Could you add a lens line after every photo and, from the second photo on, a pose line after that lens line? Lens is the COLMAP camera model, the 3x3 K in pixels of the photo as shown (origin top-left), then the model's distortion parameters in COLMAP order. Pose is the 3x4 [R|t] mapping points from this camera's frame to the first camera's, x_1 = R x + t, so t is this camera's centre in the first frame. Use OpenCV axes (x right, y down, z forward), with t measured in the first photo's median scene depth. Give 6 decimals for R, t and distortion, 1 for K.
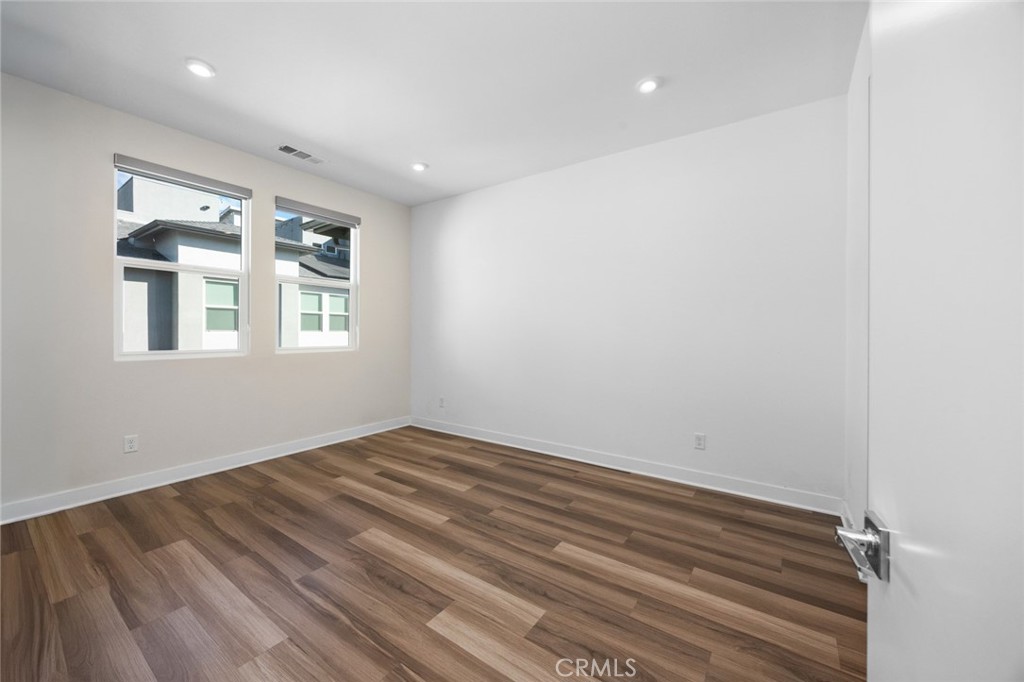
lens RADIAL K [[397.6, 0, 510.7], [0, 397.6, 333.0], [0, 0, 1]] dist [-0.000533, 0.000095]
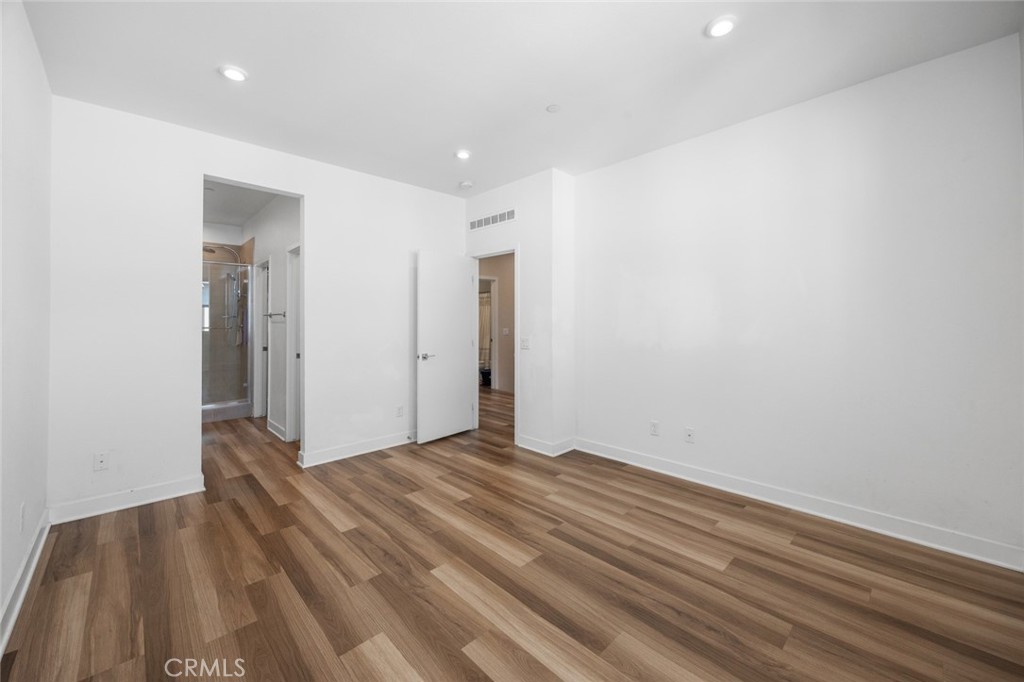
lens RADIAL K [[397.6, 0, 512.7], [0, 397.6, 331.9], [0, 0, 1]] dist [-0.000533, 0.000095]
pose [[-0.983601, -0.005508, 0.180273, -0.527121], [-0.000027, 0.999538, 0.030391, -0.048145], [-0.180357, 0.029888, -0.983147, 2.004242]]
